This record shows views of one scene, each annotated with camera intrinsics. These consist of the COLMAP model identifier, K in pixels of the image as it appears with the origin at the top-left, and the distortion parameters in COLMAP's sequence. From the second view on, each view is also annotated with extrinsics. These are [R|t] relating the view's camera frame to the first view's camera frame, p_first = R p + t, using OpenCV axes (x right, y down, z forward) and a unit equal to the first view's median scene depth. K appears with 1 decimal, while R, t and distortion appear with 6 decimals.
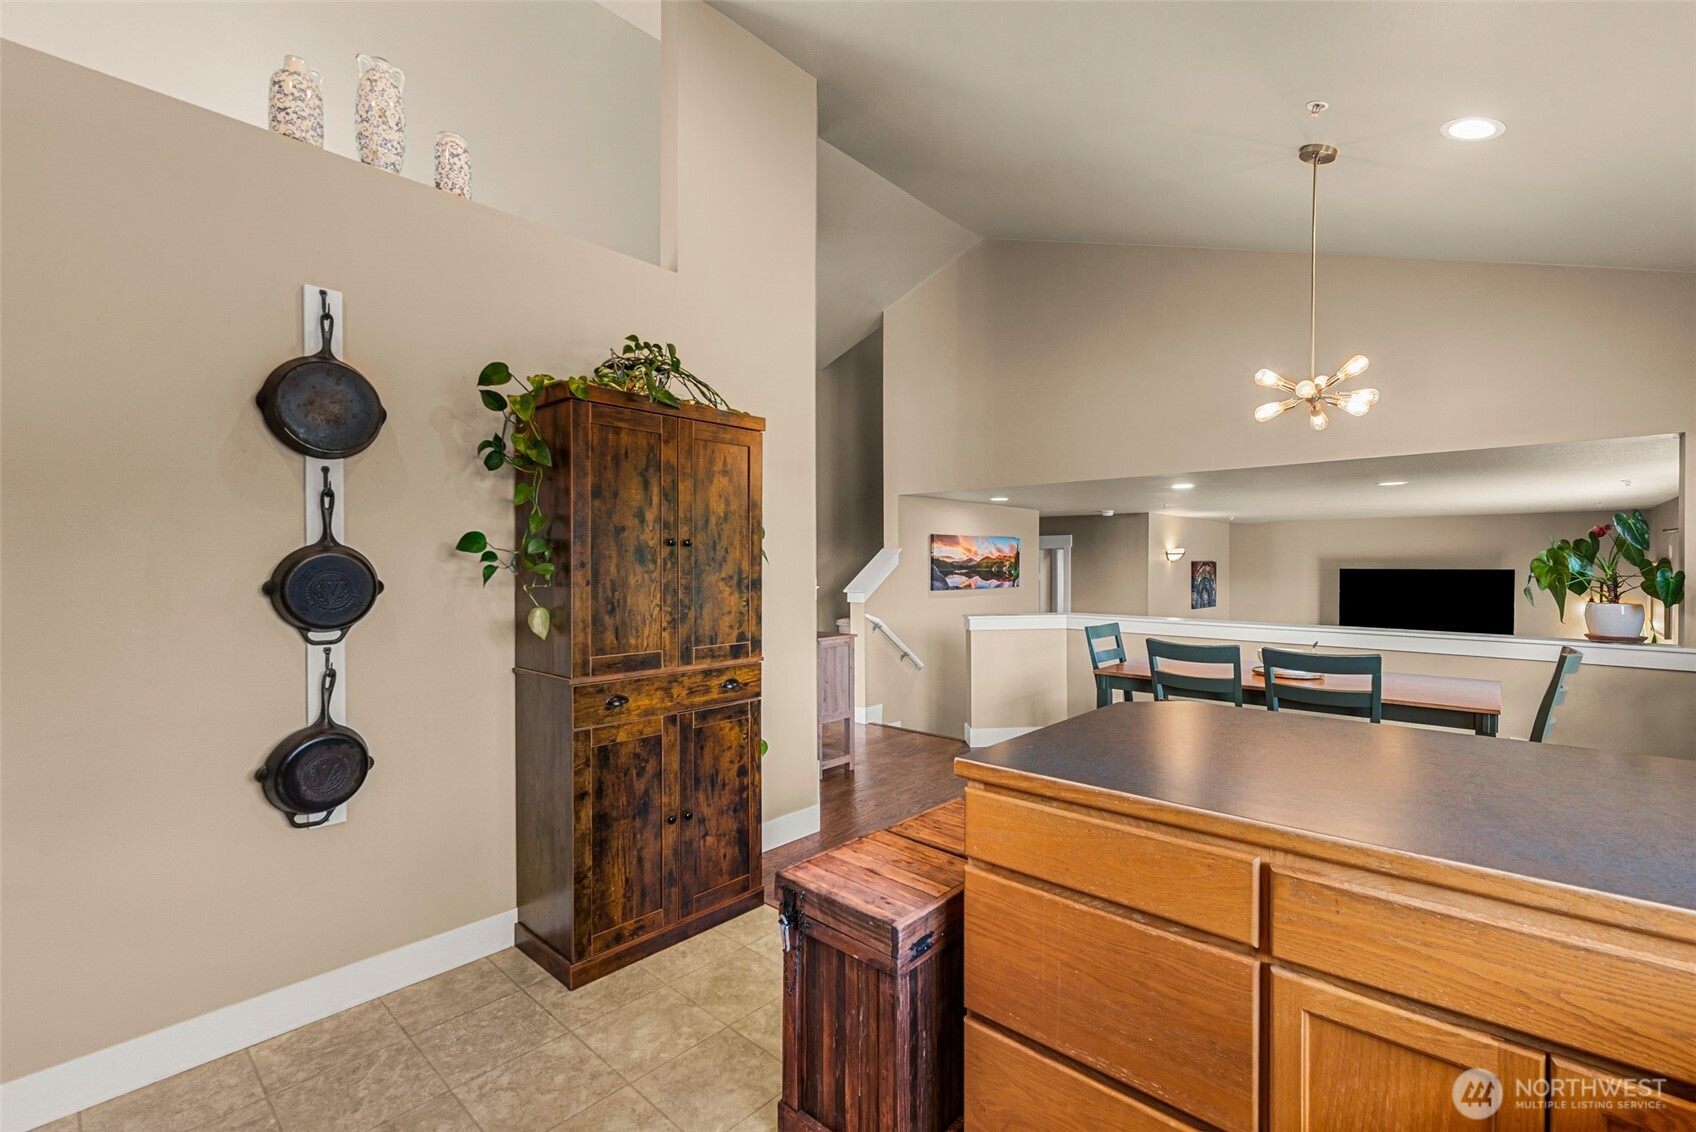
lens RADIAL K [[734.3, 0, 863.7], [0, 734.3, 571.0], [0, 0, 1]] dist [0.000837, -0.001120]
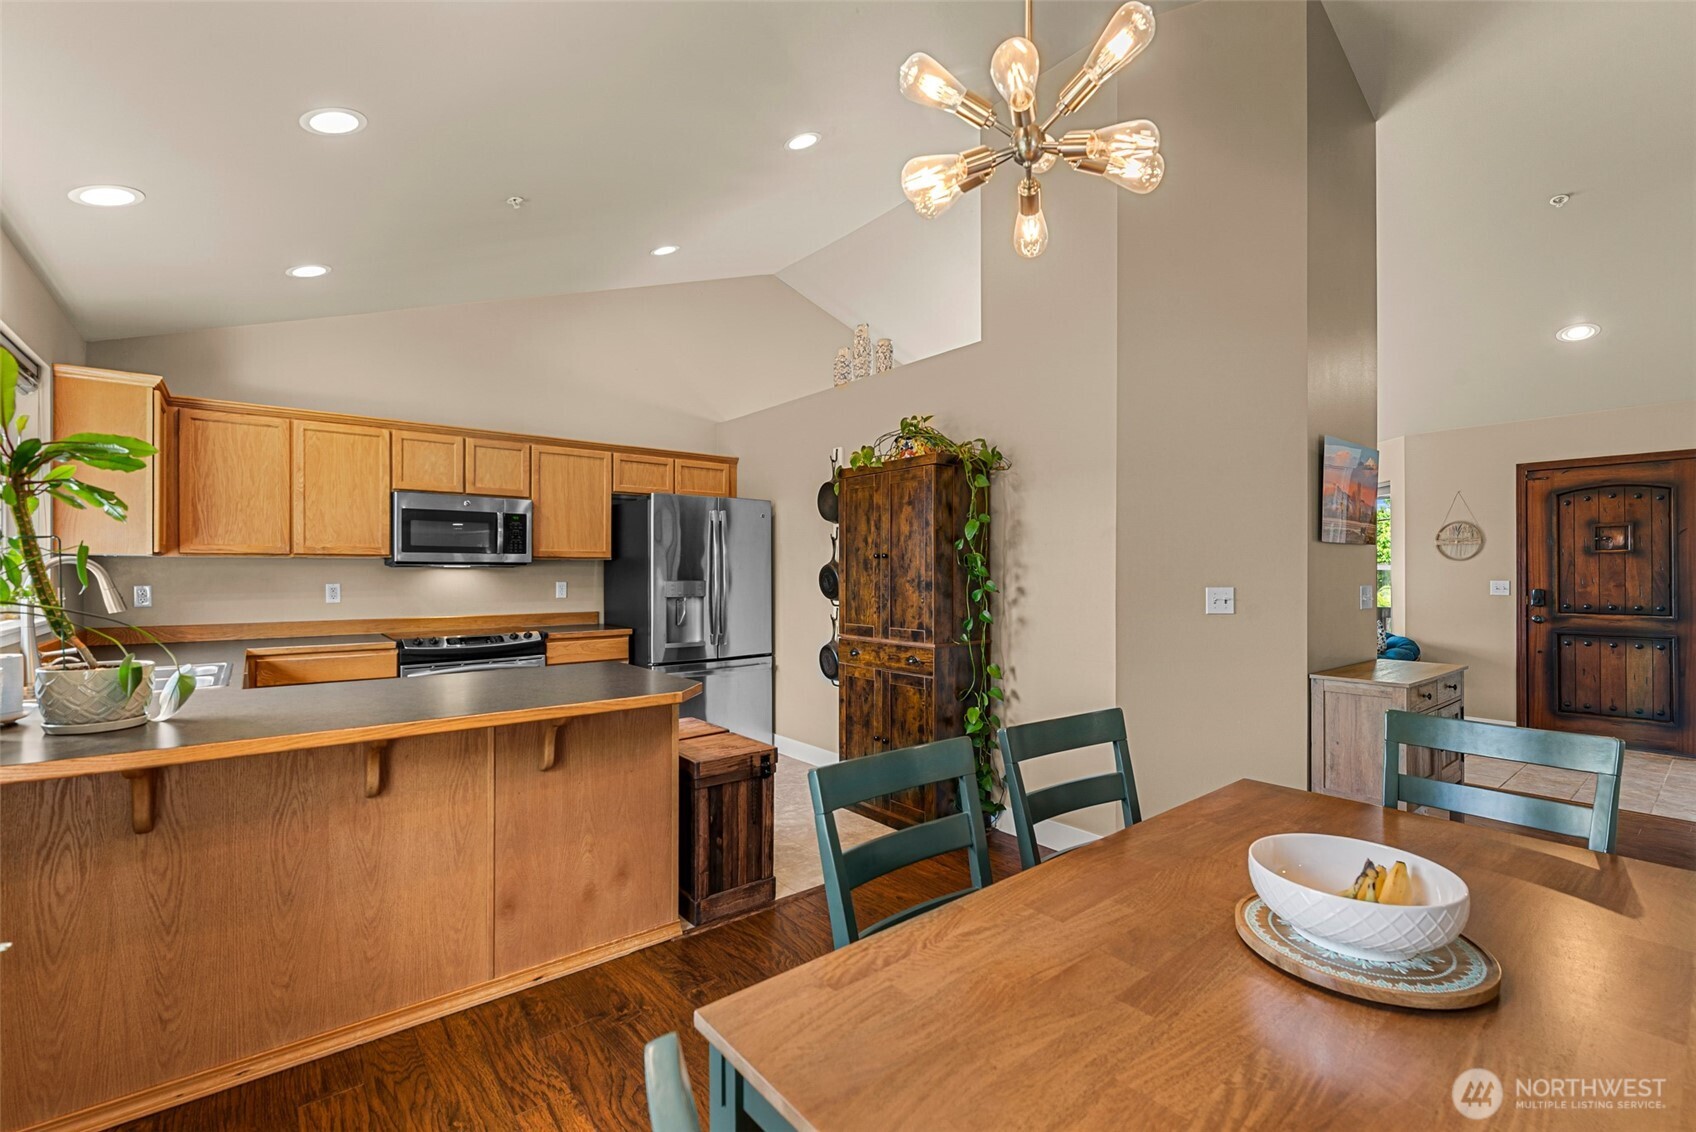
lens RADIAL K [[734.3, 0, 862.8], [0, 734.3, 566.4], [0, 0, 1]] dist [0.000837, -0.001120]
pose [[-0.151064, -0.005555, -0.988508, 1.246980], [-0.006320, 0.999969, -0.004654, -0.010318], [0.988504, 0.005544, -0.151094, 1.198796]]
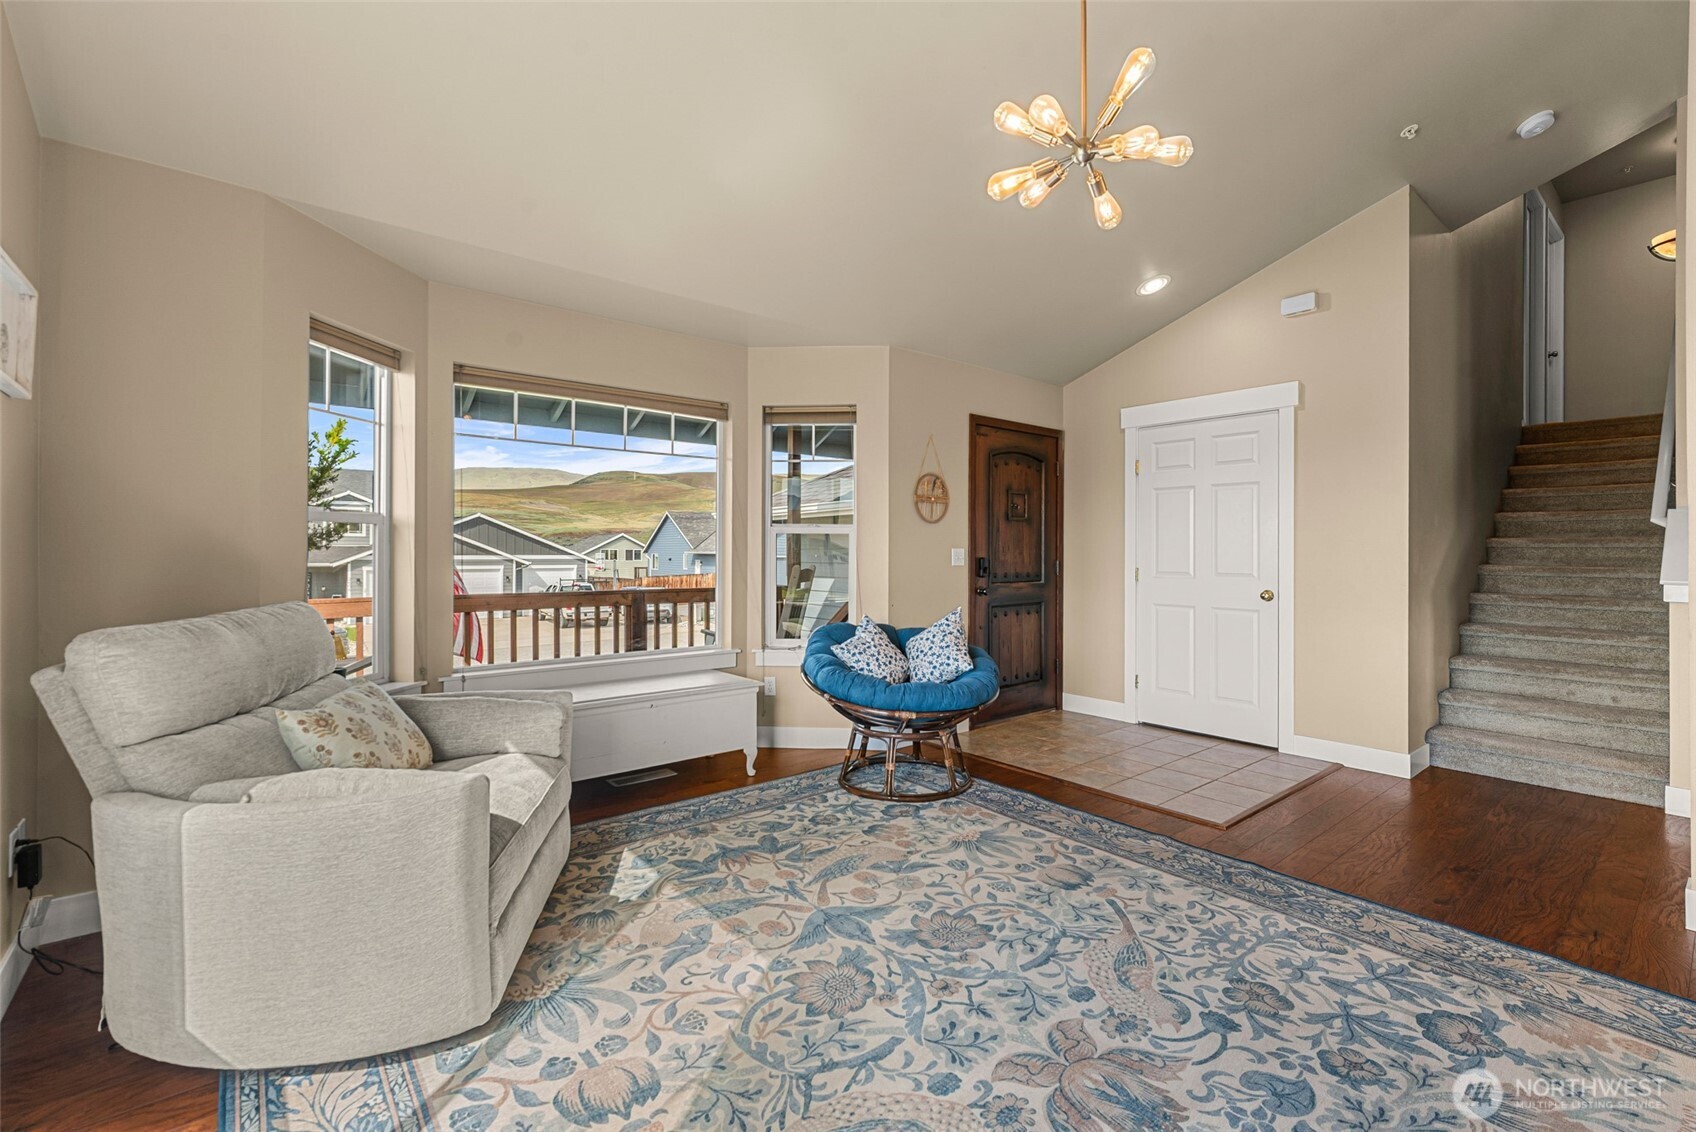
lens RADIAL K [[734.3, 0, 844.8], [0, 734.3, 561.3], [0, 0, 1]] dist [0.000837, -0.001120]
pose [[0.987918, 0.015072, -0.154244, -1.333143], [-0.012301, 0.999746, 0.018907, 0.009735], [0.154490, -0.016782, 0.987852, 0.864418]]
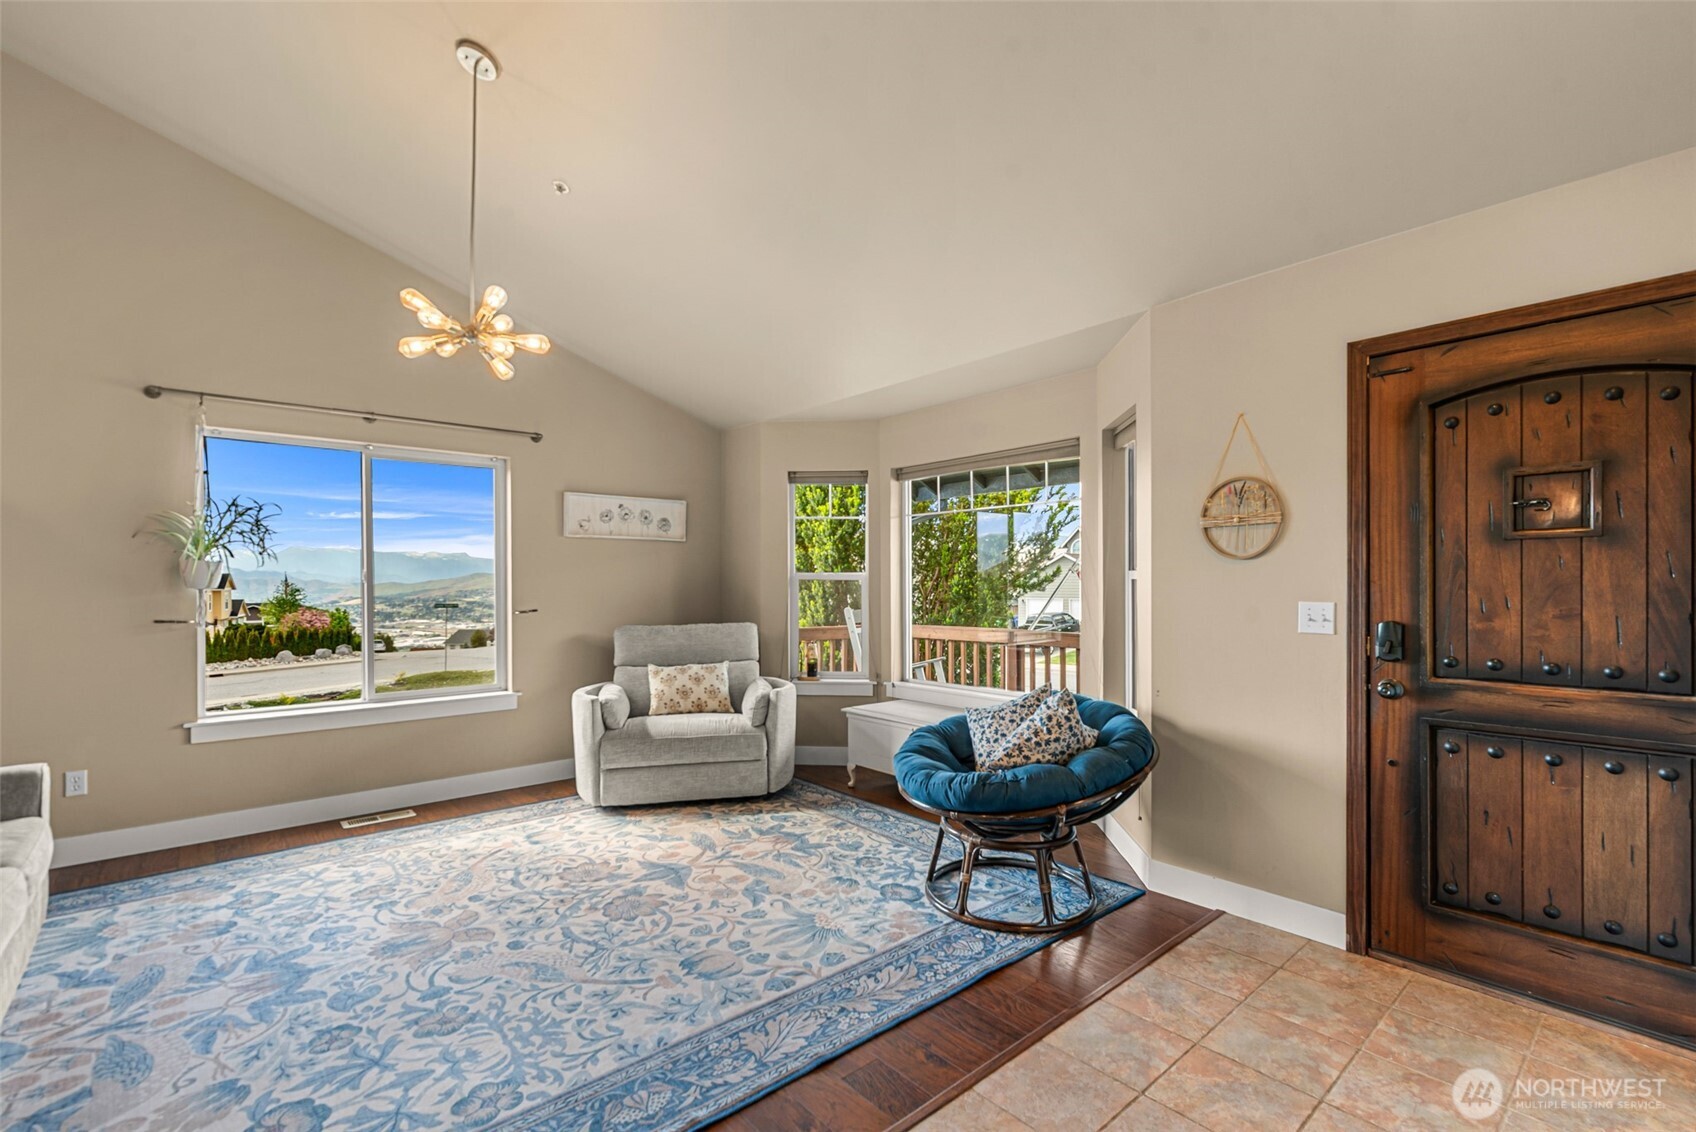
lens RADIAL K [[734.3, 0, 853.6], [0, 734.3, 585.0], [0, 0, 1]] dist [0.000837, -0.001120]
pose [[-0.108661, 0.011854, -0.994008, -0.210374], [0.005002, 0.999923, 0.011377, -0.029264], [0.994066, -0.003736, -0.108712, 2.282818]]
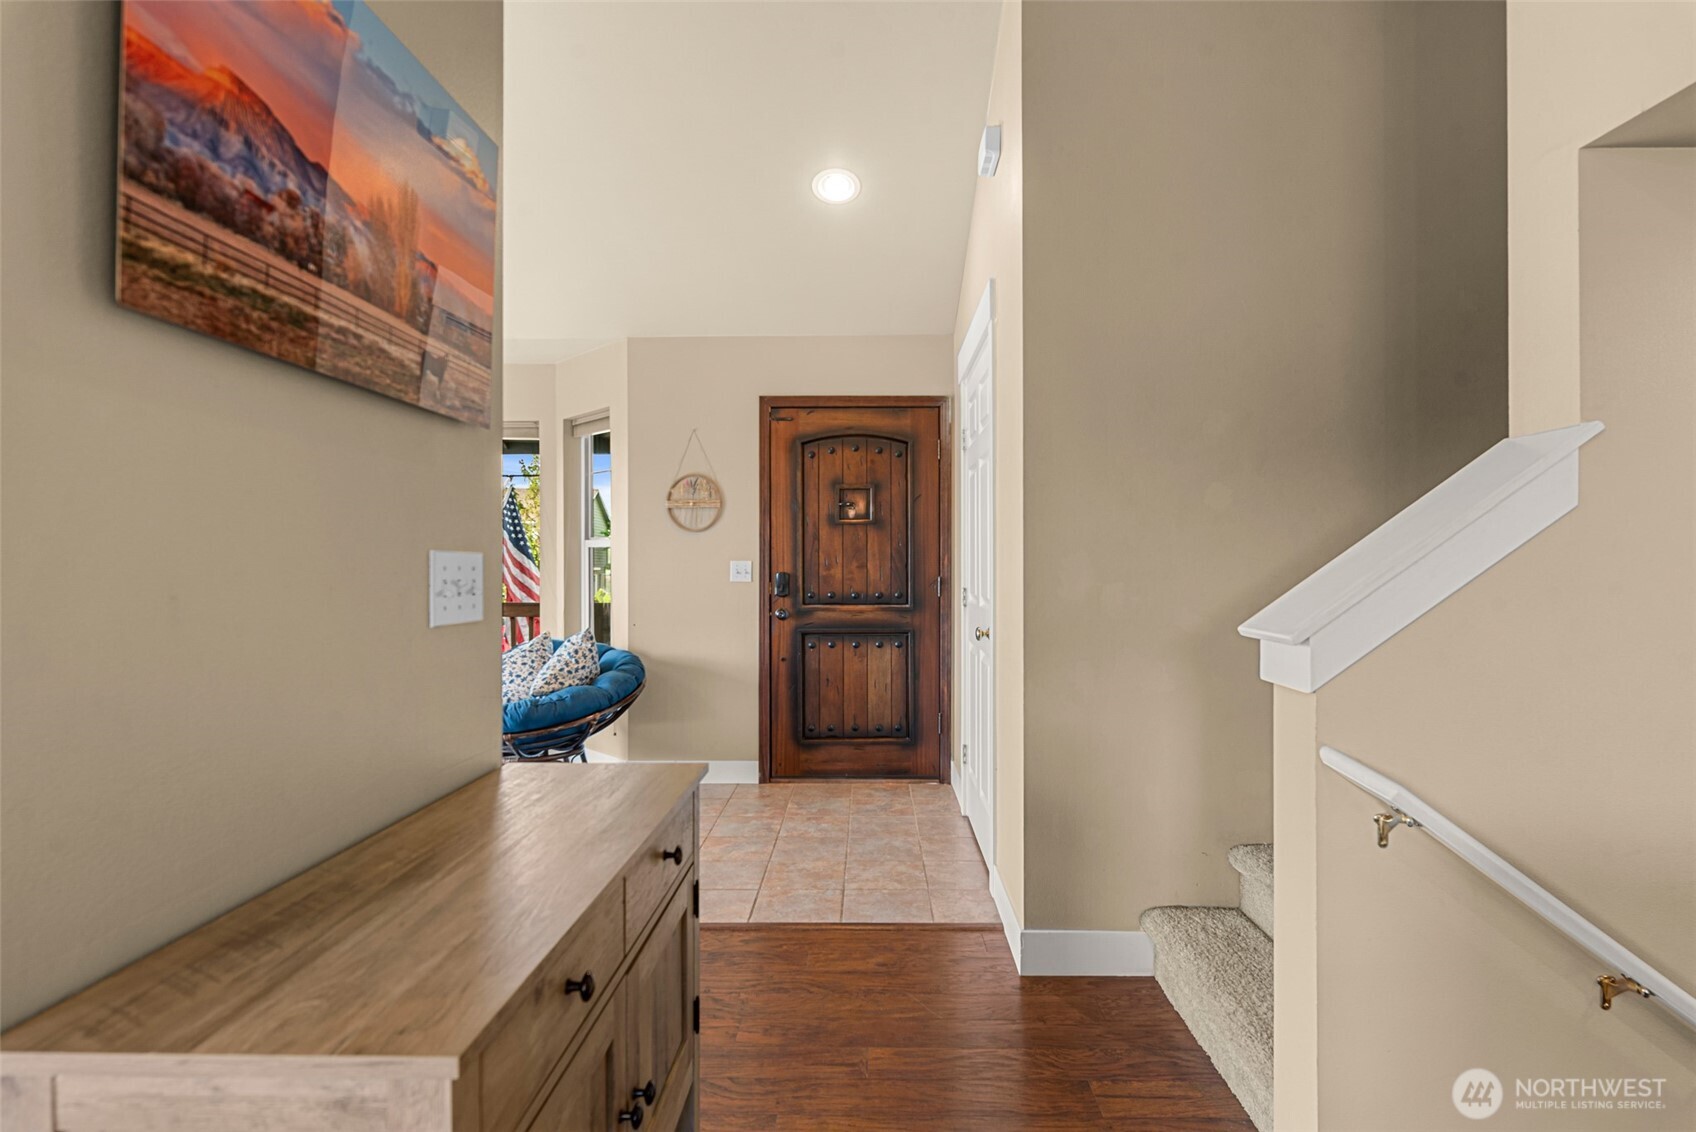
lens RADIAL K [[880.0, 0, 832.6], [0, 880.0, 563.8], [0, 0, 1]] dist [0.003693, -0.000206]
pose [[0.654676, 0.003605, -0.755901, 0.254527], [-0.006006, 0.999982, -0.000432, 0.016871], [0.755886, 0.004823, 0.654686, 1.715834]]
